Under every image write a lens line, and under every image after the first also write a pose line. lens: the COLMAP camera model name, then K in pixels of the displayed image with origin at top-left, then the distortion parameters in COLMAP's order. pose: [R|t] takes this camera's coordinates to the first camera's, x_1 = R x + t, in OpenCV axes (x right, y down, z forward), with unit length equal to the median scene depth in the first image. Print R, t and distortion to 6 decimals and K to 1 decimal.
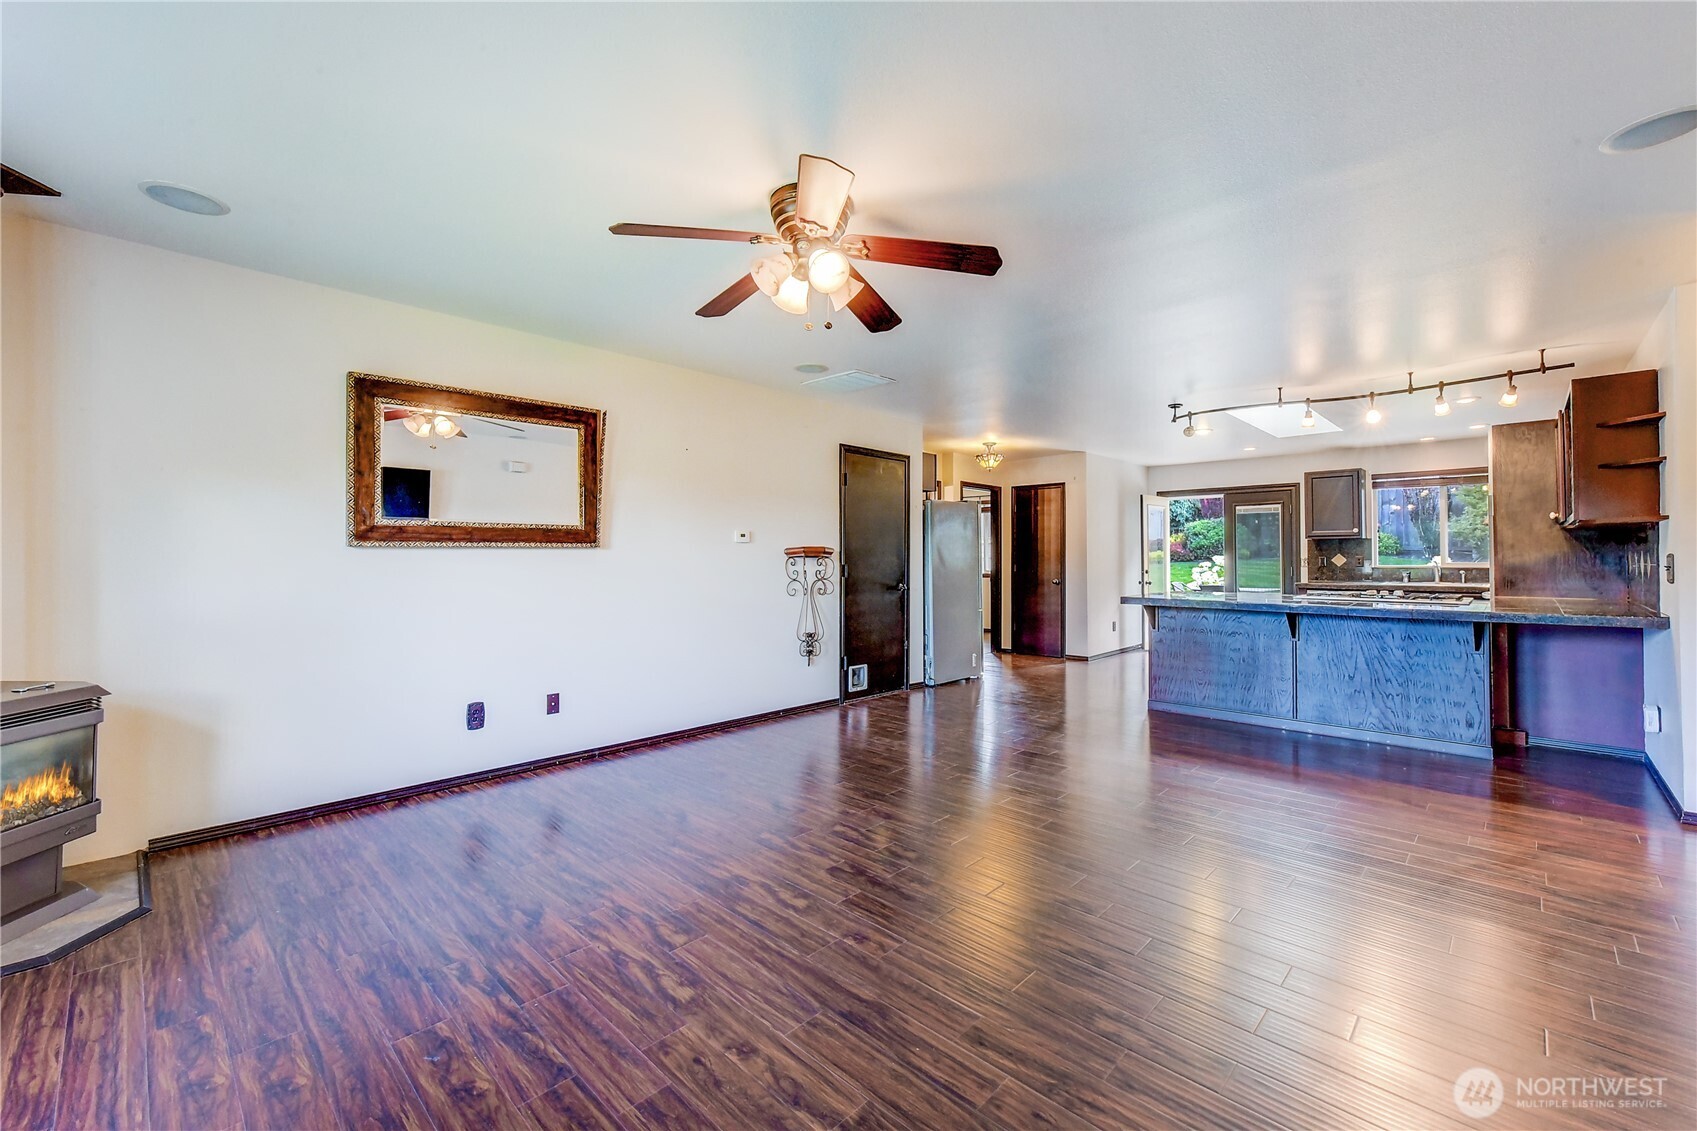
lens RADIAL K [[687.6, 0, 850.0], [0, 687.6, 549.8], [0, 0, 1]] dist [0.001226, -0.000203]
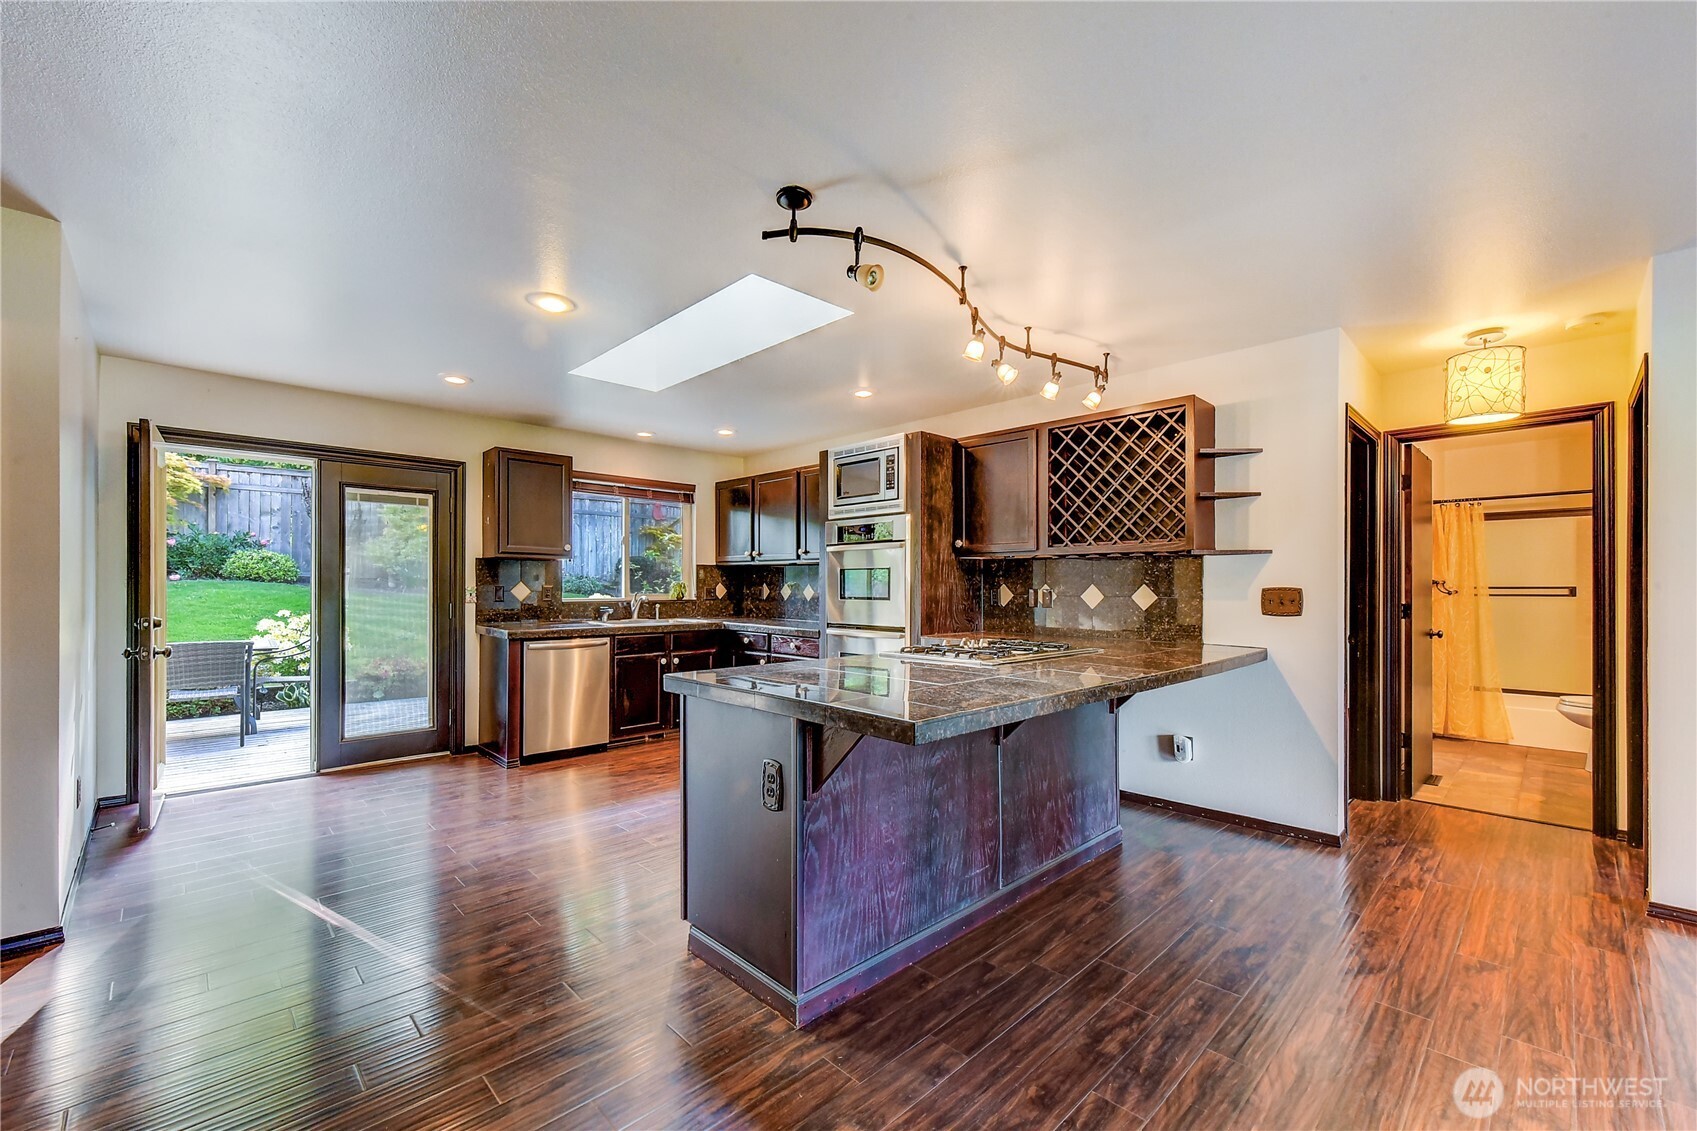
lens RADIAL K [[687.6, 0, 853.0], [0, 687.6, 583.3], [0, 0, 1]] dist [0.001226, -0.000203]
pose [[0.023090, 0.005703, 0.999717, 0.097384], [-0.015125, 0.999871, -0.005354, 0.008248], [-0.999619, -0.014997, 0.023174, 1.007106]]
